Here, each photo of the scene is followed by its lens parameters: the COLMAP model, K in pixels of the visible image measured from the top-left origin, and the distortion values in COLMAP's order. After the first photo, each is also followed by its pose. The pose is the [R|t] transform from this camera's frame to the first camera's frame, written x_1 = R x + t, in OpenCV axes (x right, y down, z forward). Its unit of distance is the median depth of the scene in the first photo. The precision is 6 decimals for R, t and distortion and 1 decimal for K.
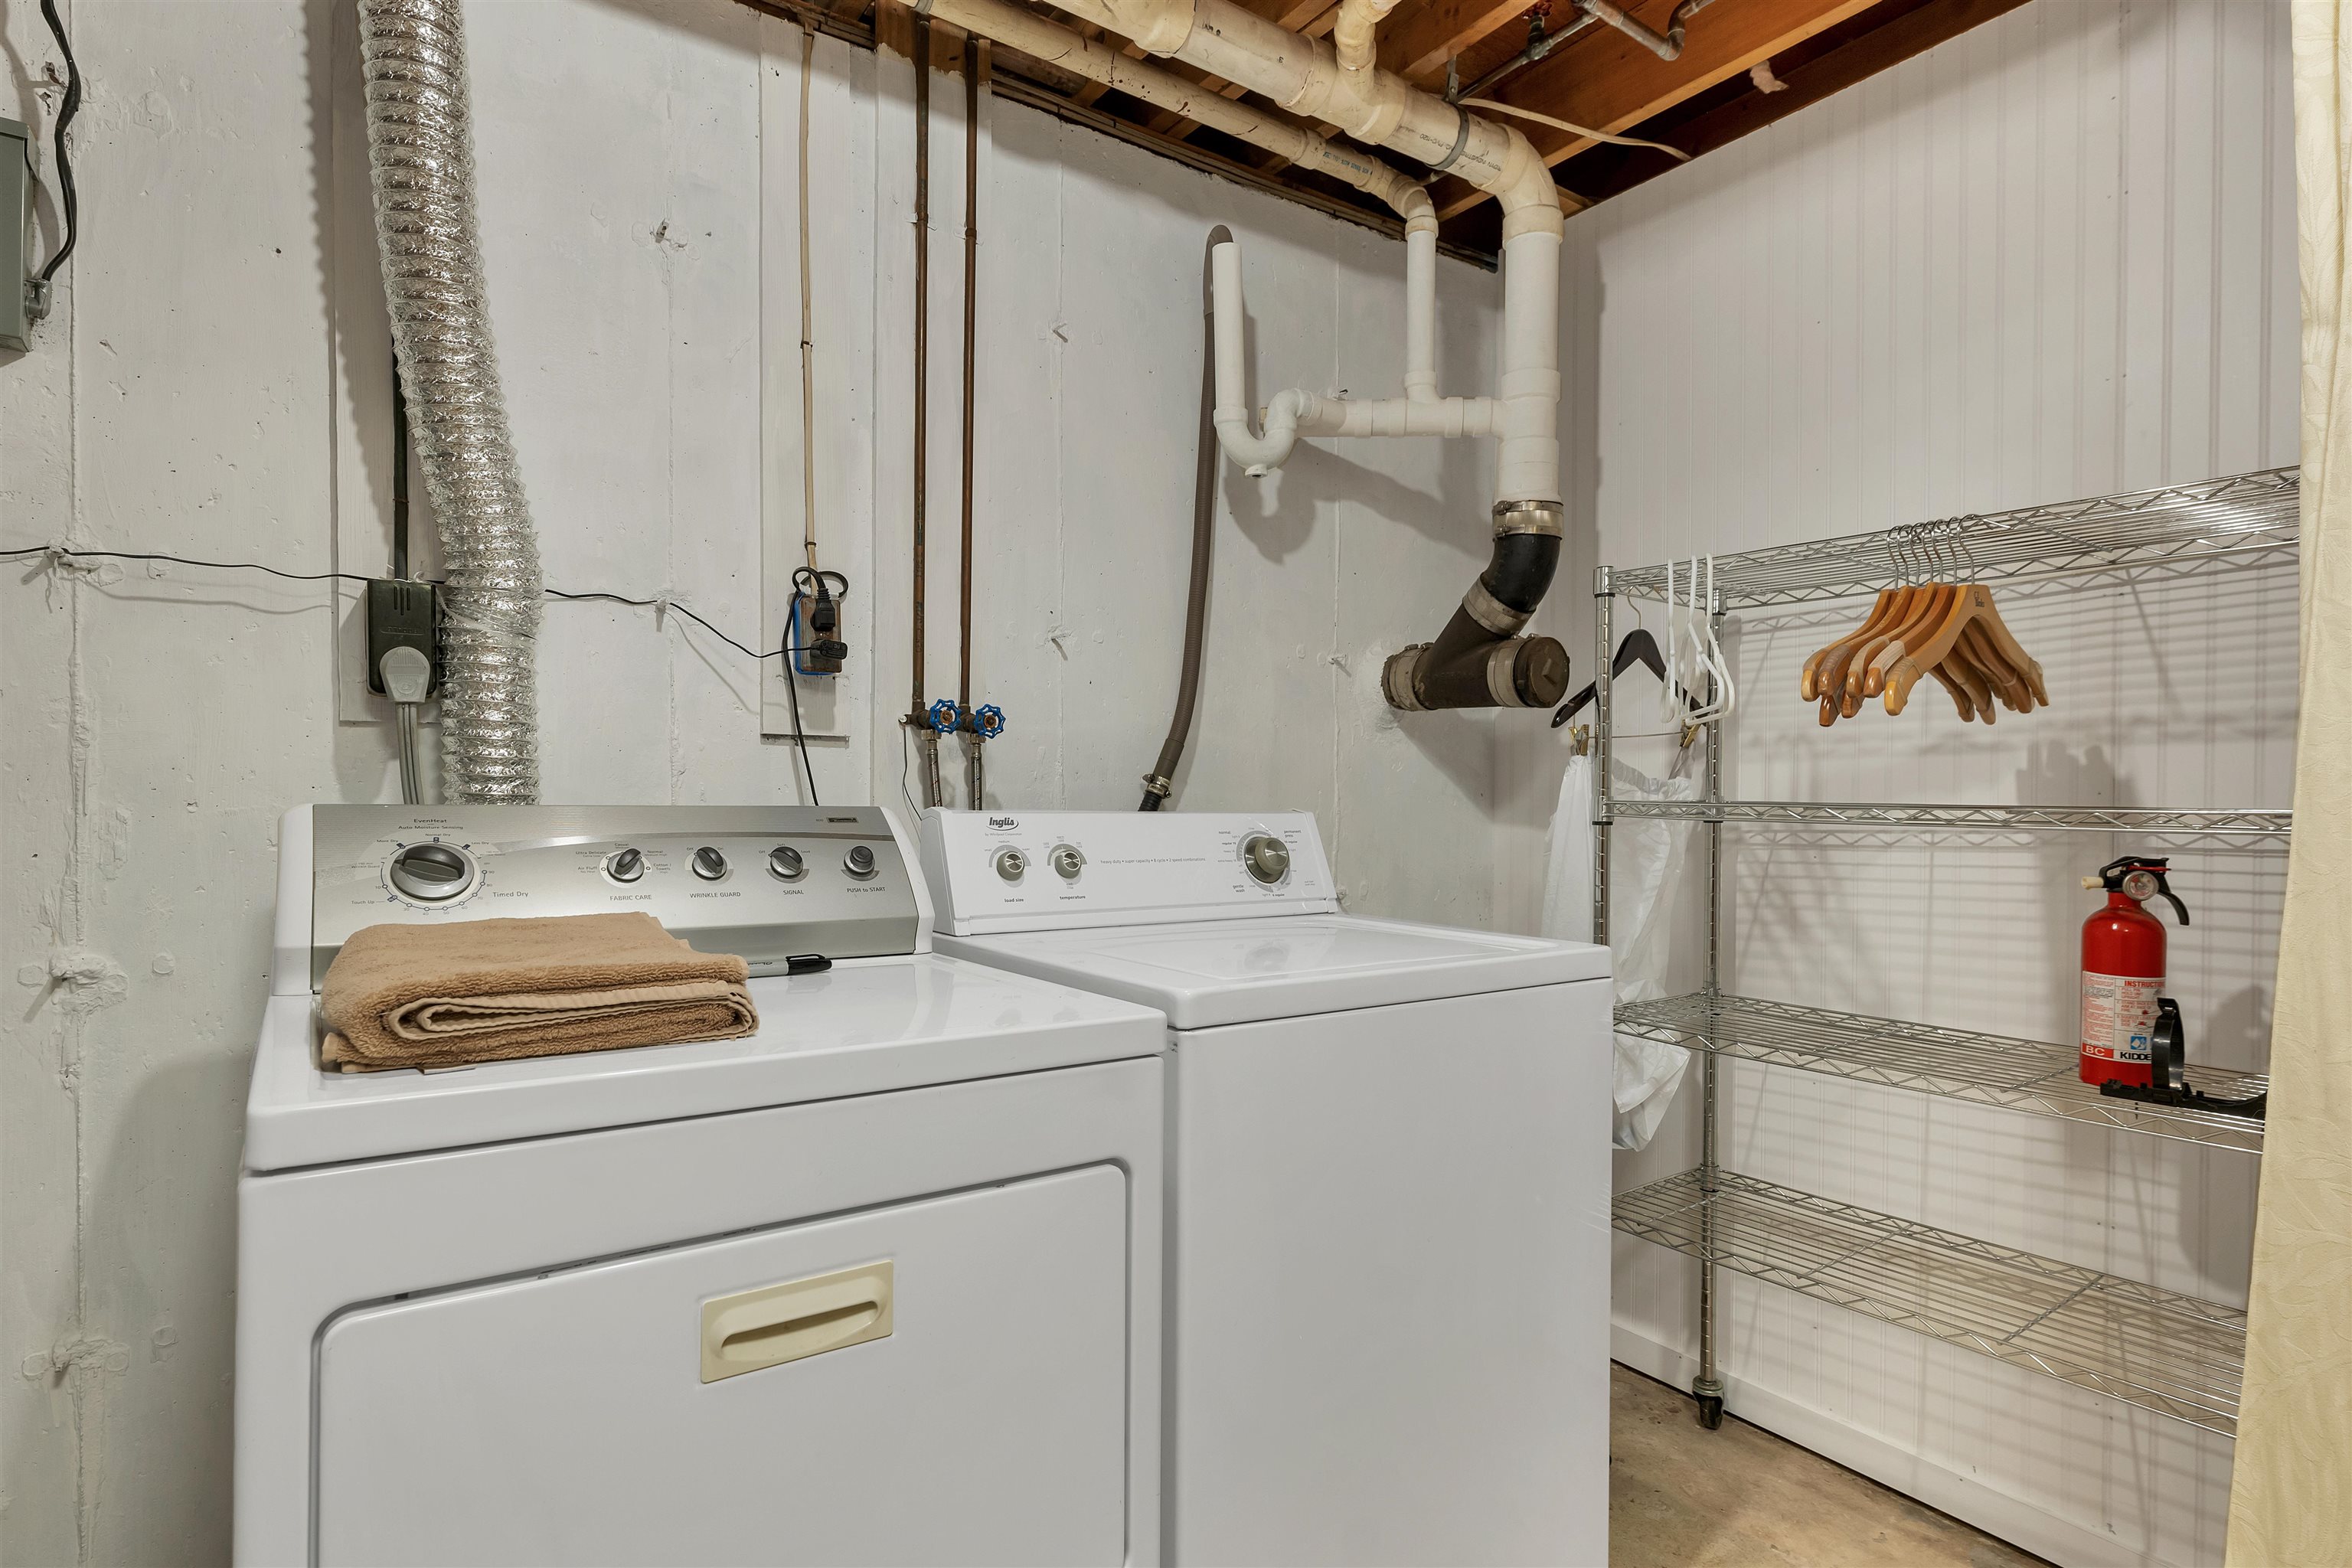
lens RADIAL K [[1218.1, 0, 1175.4], [0, 1218.1, 804.3], [0, 0, 1]] dist [-0.000500, 0.000040]
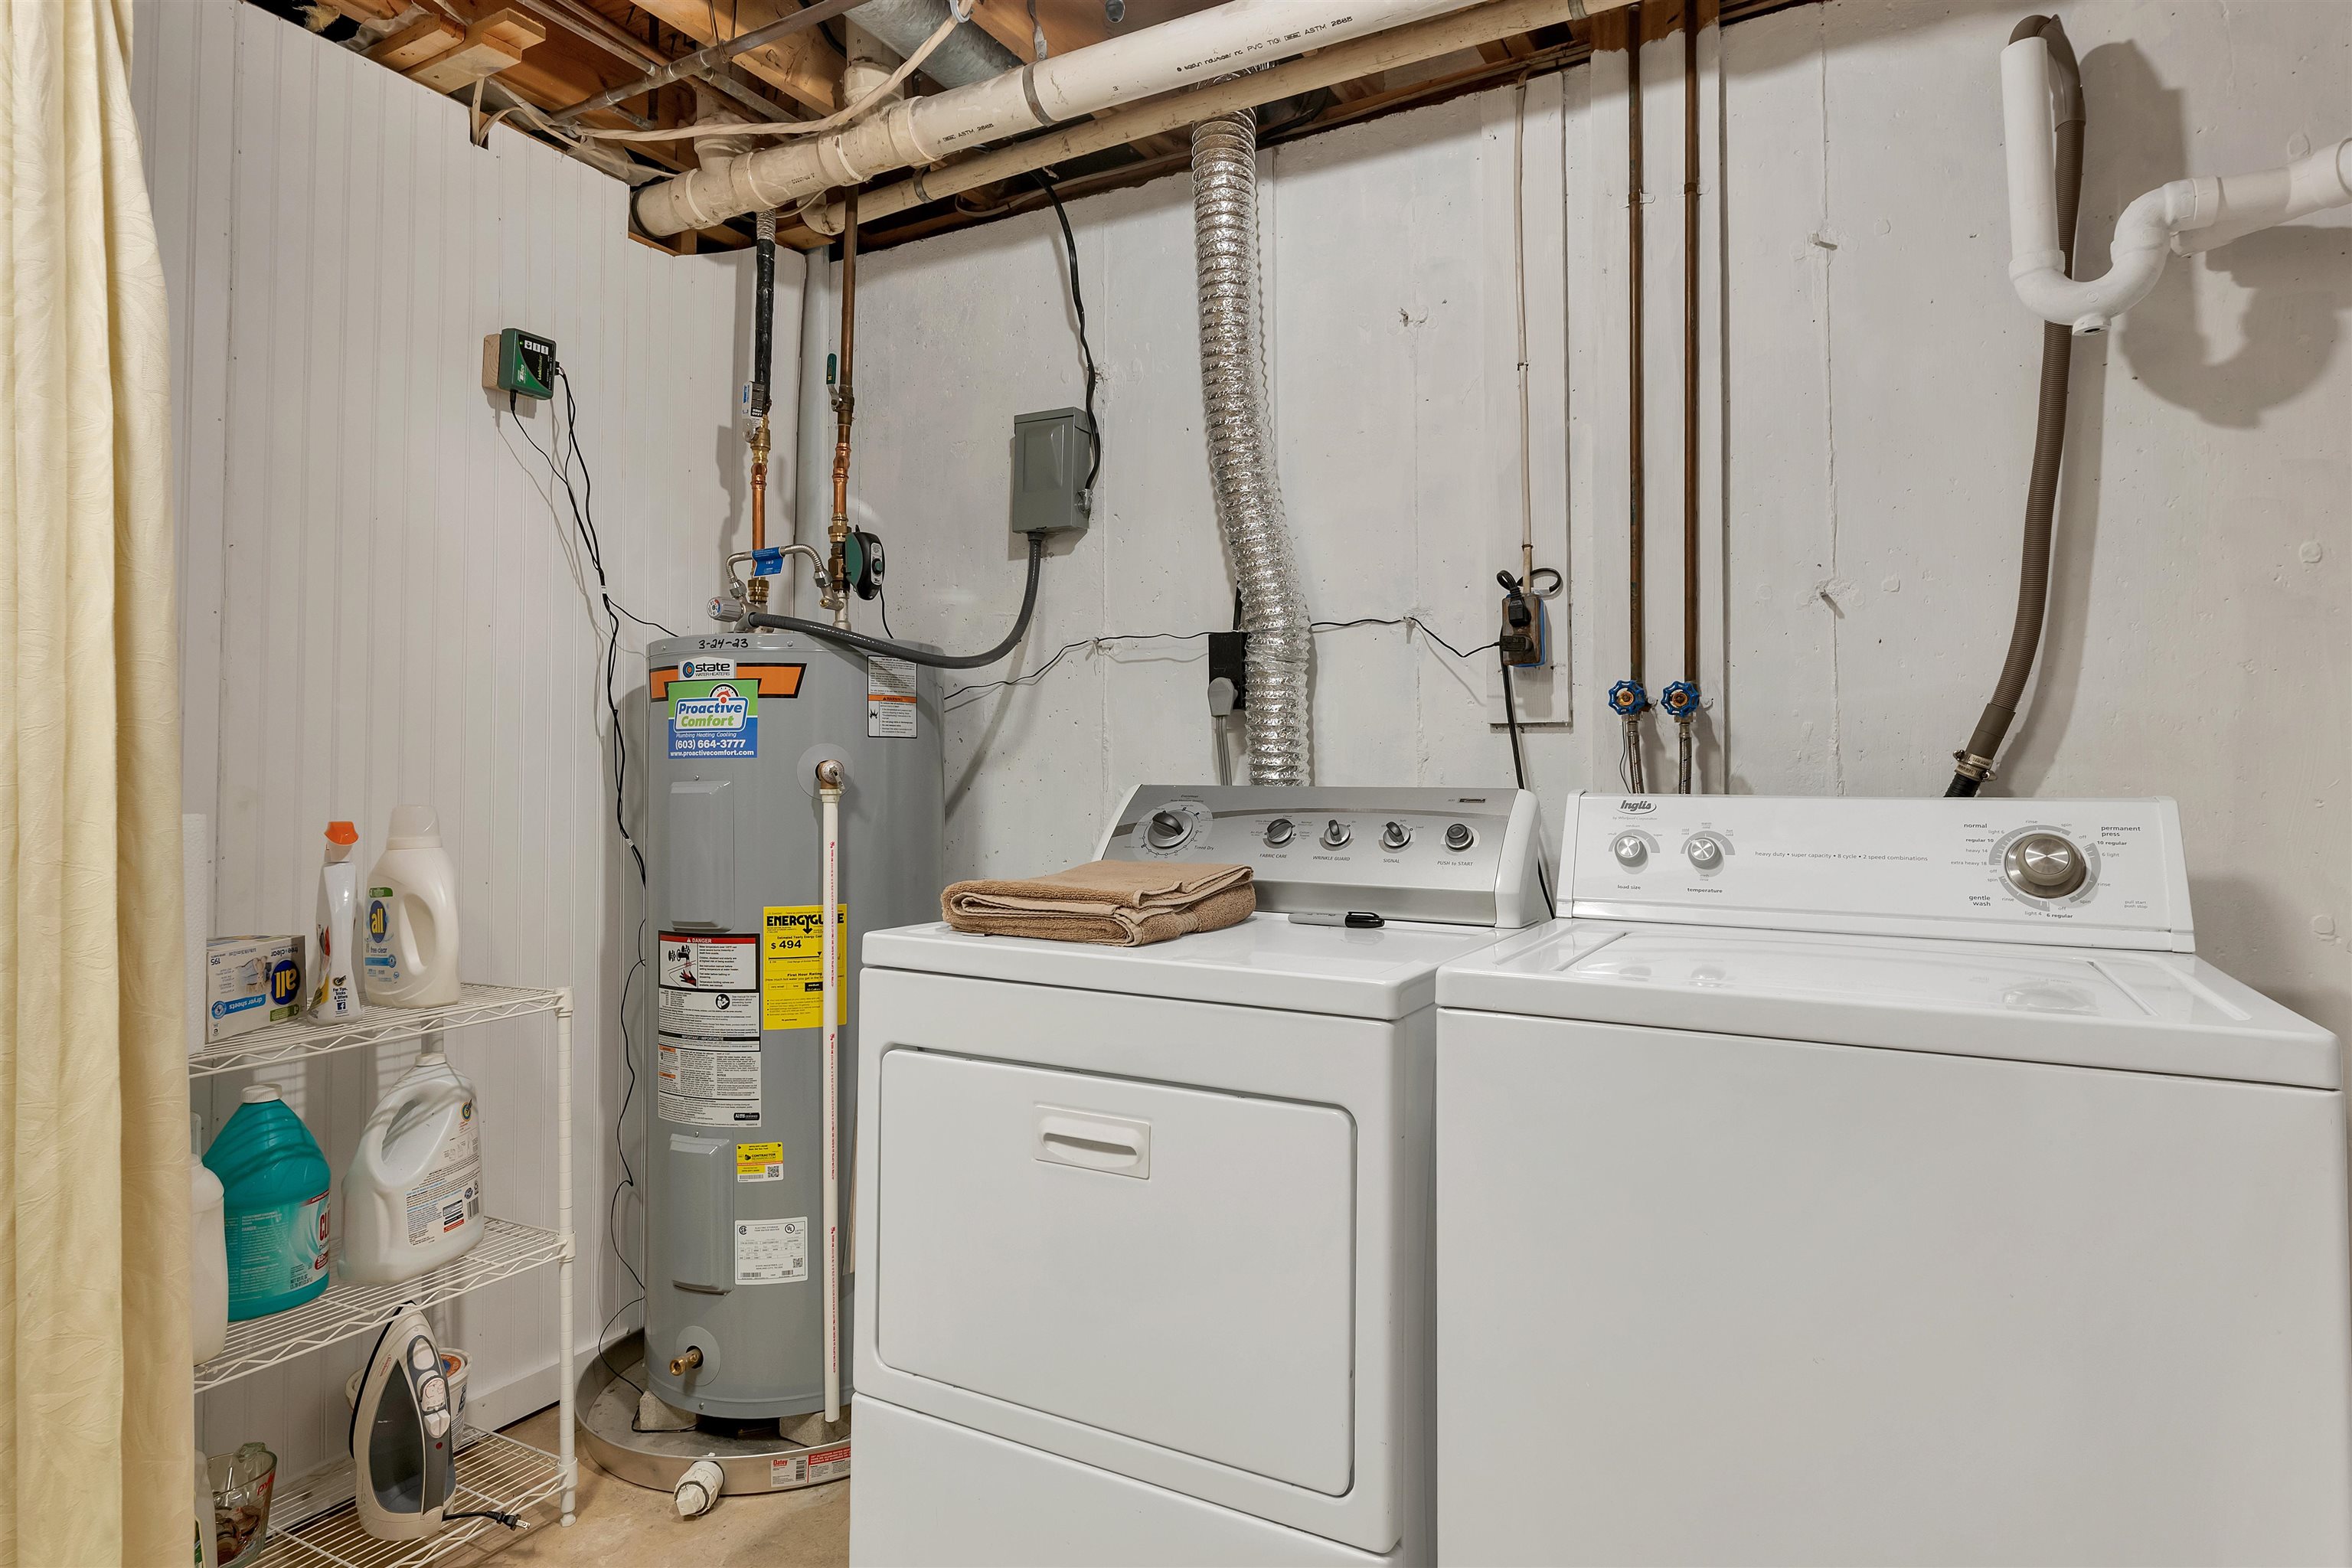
lens RADIAL K [[1294.9, 0, 1175.9], [0, 1294.9, 745.9], [0, 0, 1]] dist [-0.002221, -0.000515]
pose [[0.438219, -0.027711, -0.898441, 0.596449], [-0.006665, 0.999397, -0.034076, 0.004568], [0.898843, 0.020921, 0.437770, 0.221070]]
